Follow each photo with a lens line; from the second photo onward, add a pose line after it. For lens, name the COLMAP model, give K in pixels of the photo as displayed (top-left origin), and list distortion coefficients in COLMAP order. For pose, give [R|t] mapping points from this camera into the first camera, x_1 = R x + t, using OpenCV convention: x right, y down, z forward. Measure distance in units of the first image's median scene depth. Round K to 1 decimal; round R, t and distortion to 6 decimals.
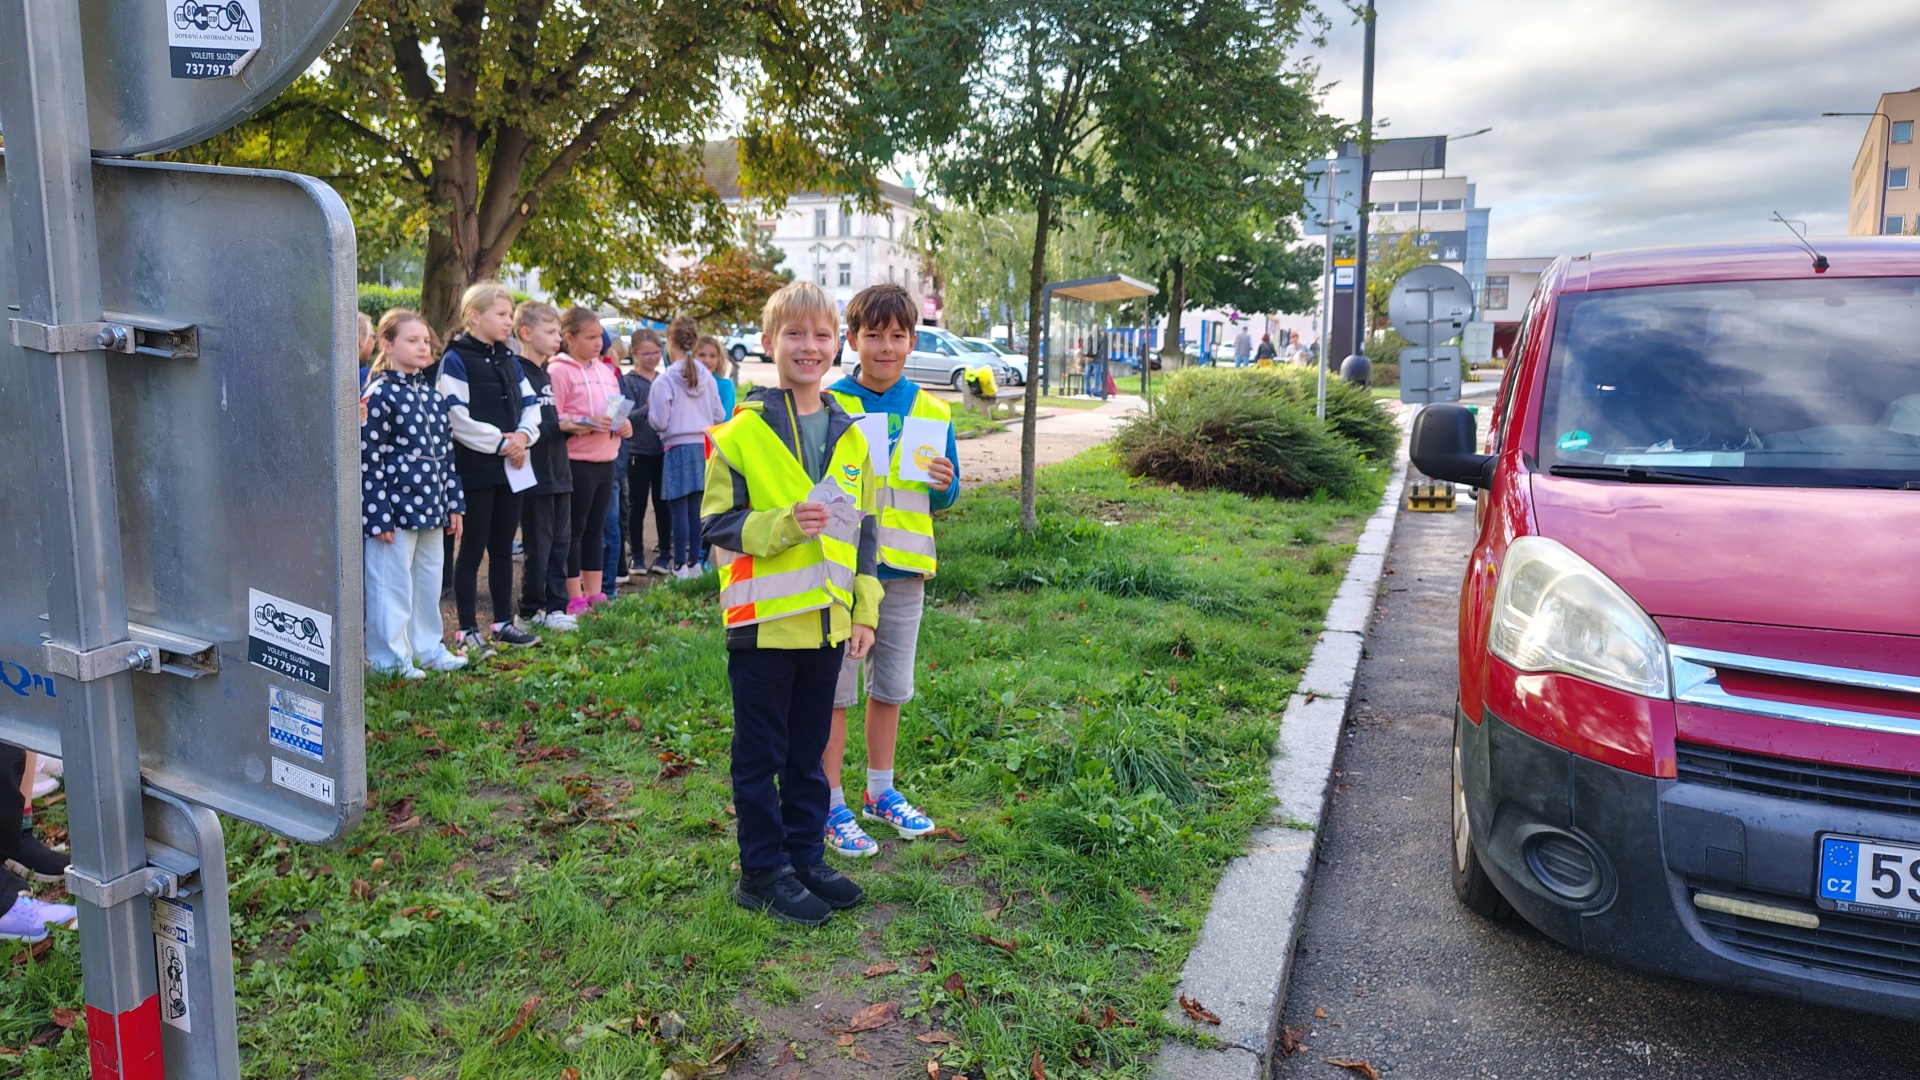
lens RADIAL K [[1316.0, 0, 977.4], [0, 1316.0, 533.8], [0, 0, 1]] dist [0.033456, 0.000804]
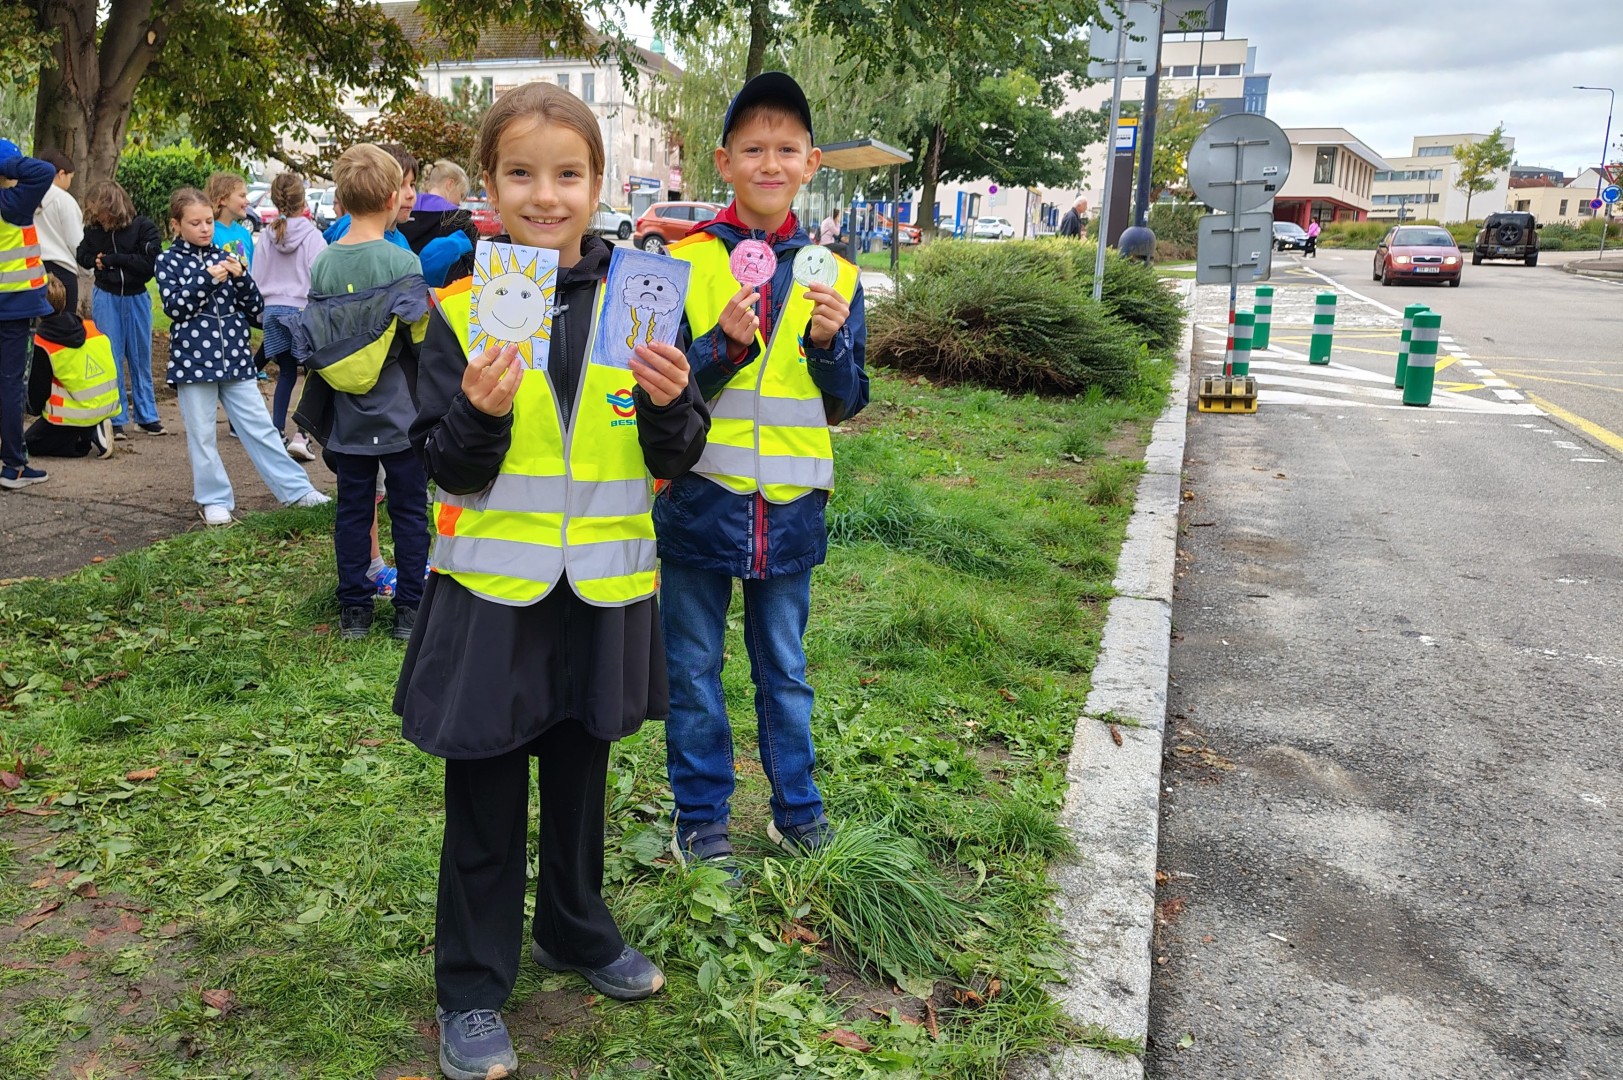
lens RADIAL K [[1303.0, 0, 668.6], [0, 1303.0, 538.7], [0, 0, 1]] dist [0.078656, -0.114766]
pose [[0.999031, 0.016882, -0.040646, 0.022297], [-0.012894, 0.995253, 0.096461, -0.013015], [0.042082, -0.095843, 0.994507, 0.135513]]
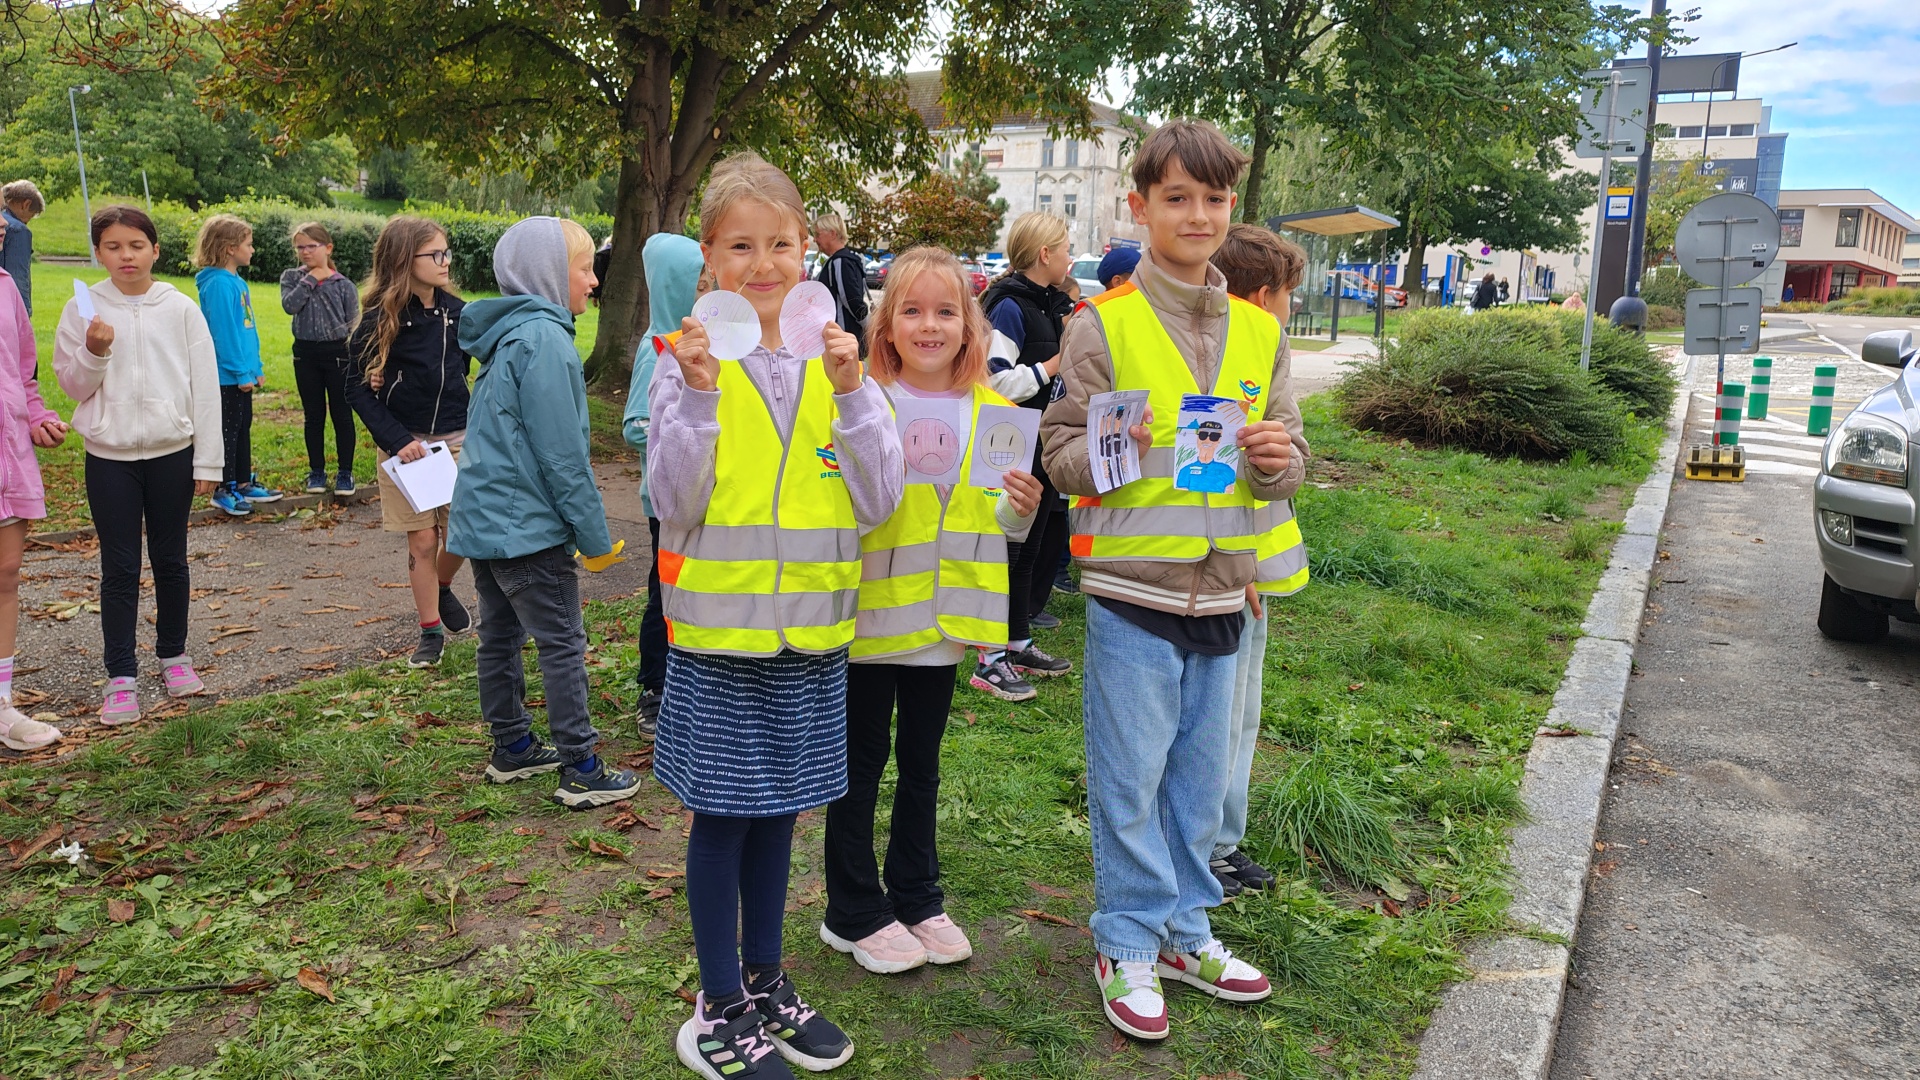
lens RADIAL K [[1314.3, 0, 978.4], [0, 1314.3, 531.5], [0, 0, 1]] dist [0.057338, -0.078791]
pose [[0.985947, 0.042446, -0.161574, 0.011580], [-0.034784, 0.998146, 0.049955, -0.010195], [0.163395, -0.043632, 0.985595, 0.064394]]
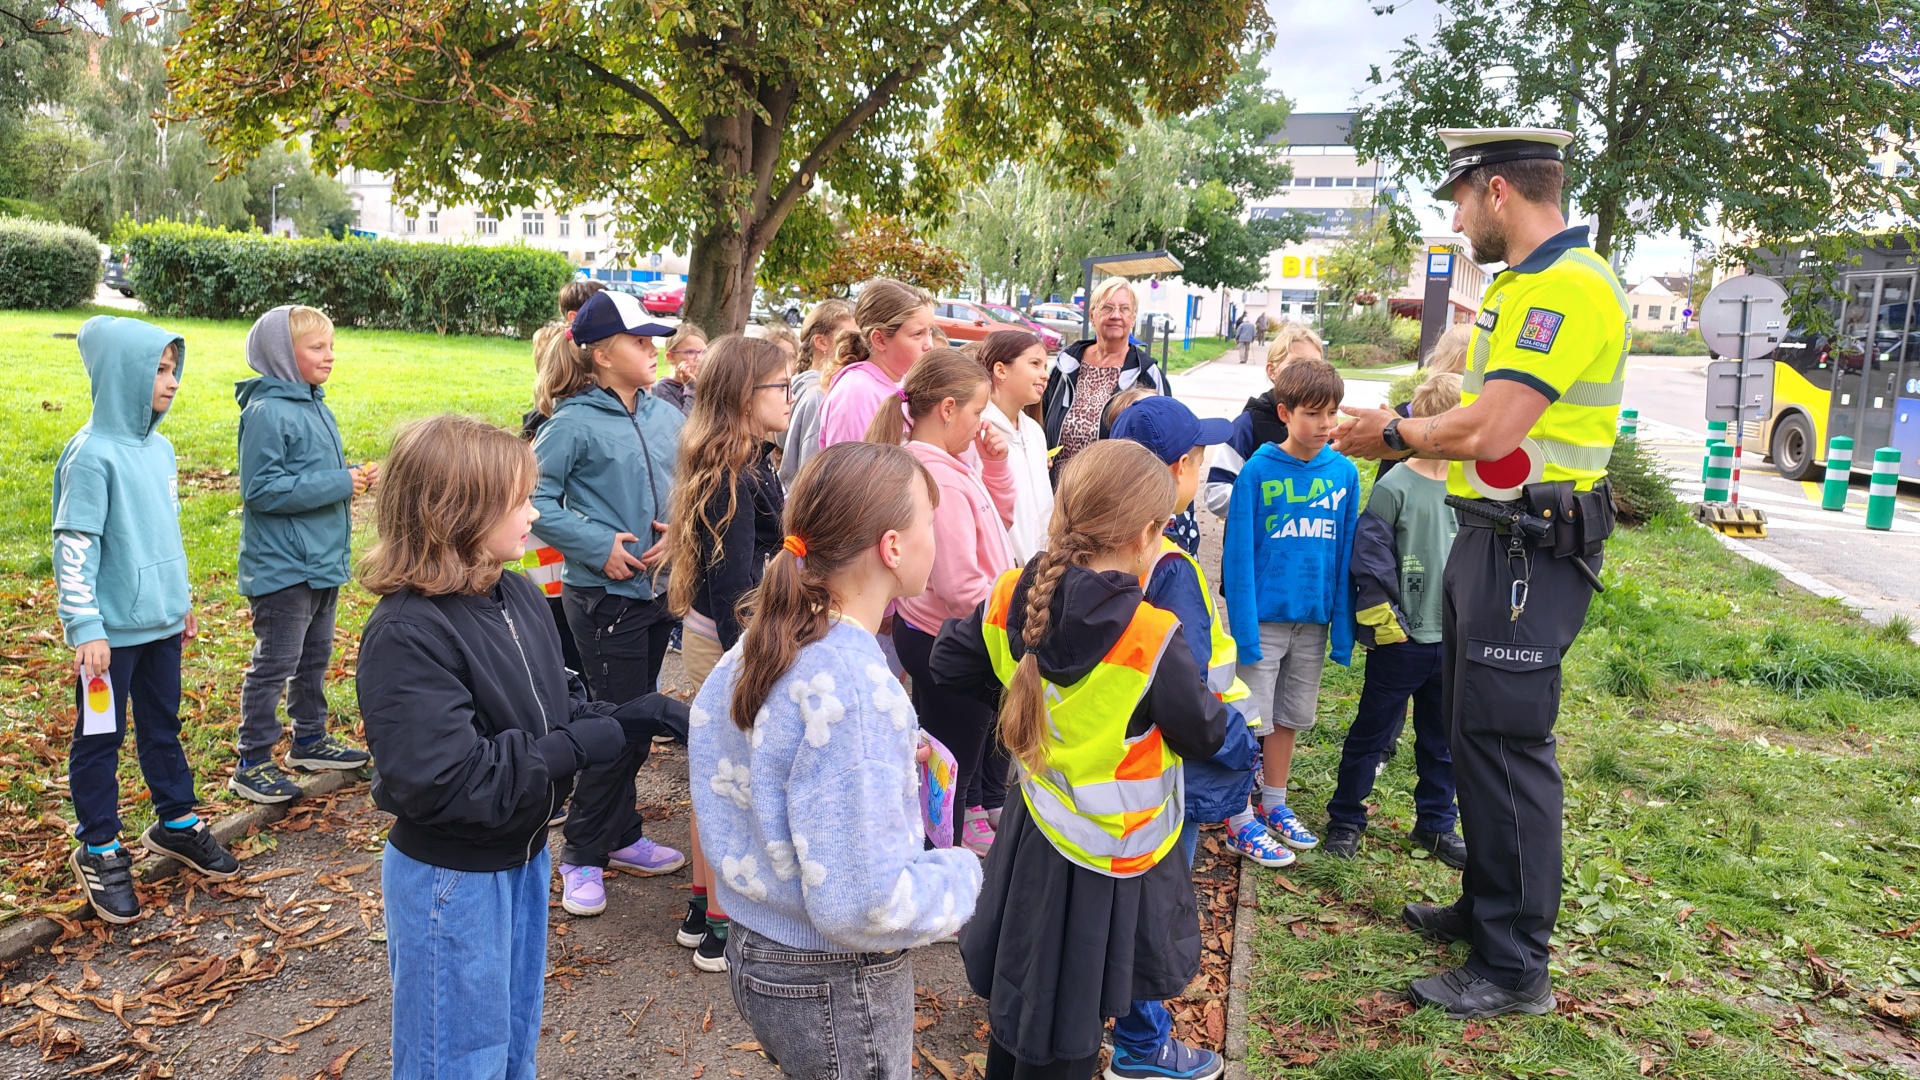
lens RADIAL K [[1302.5, 0, 968.1], [0, 1302.5, 533.2], [0, 0, 1]] dist [0.059479, -0.081183]
pose [[0.995721, 0.015128, 0.091164, -0.277976], [-0.018054, 0.999345, 0.031360, -0.037925], [-0.090630, -0.032872, 0.995342, 0.113376]]
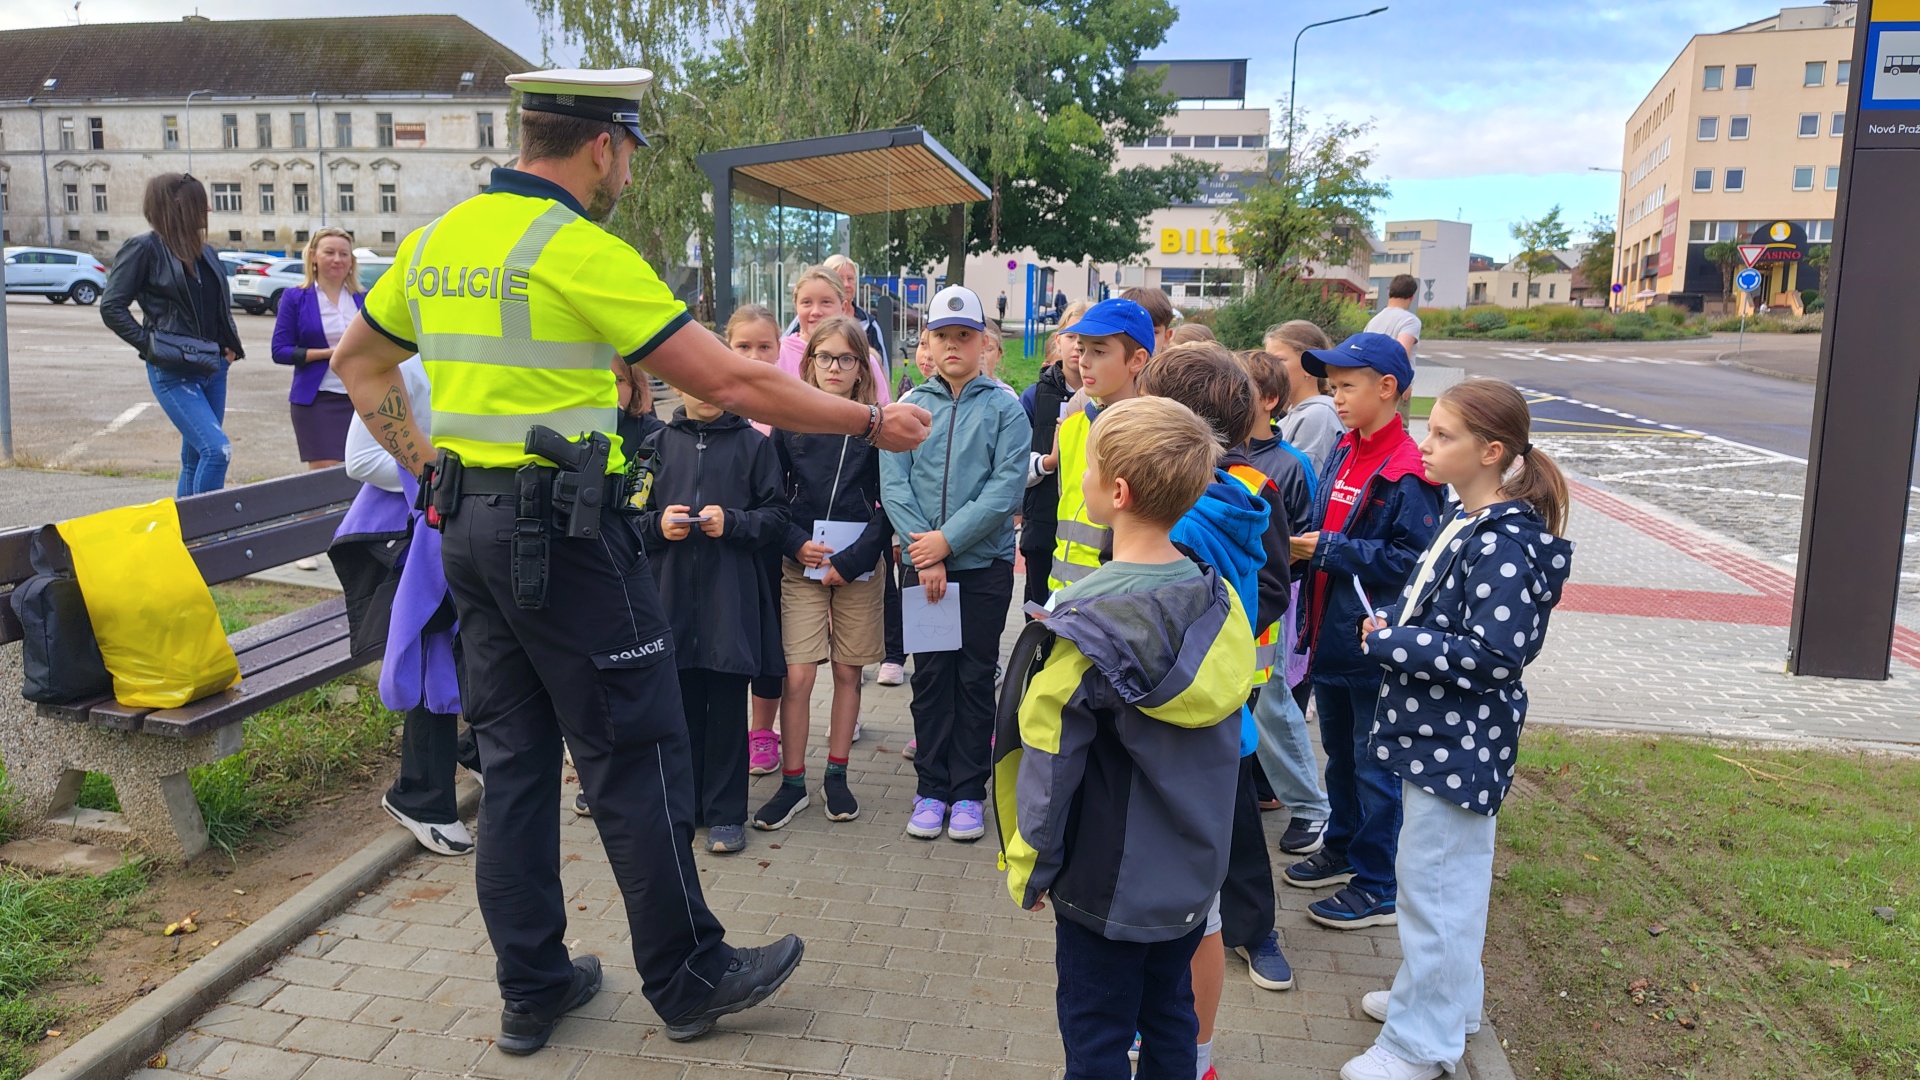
lens RADIAL K [[1302.5, 0, 968.1], [0, 1302.5, 533.2], [0, 0, 1]] dist [0.059479, -0.081183]
pose [[0.983329, -0.017031, 0.181037, 0.117370], [0.010052, 0.999173, 0.039402, -0.221375], [-0.181559, -0.036926, 0.982687, 1.452470]]
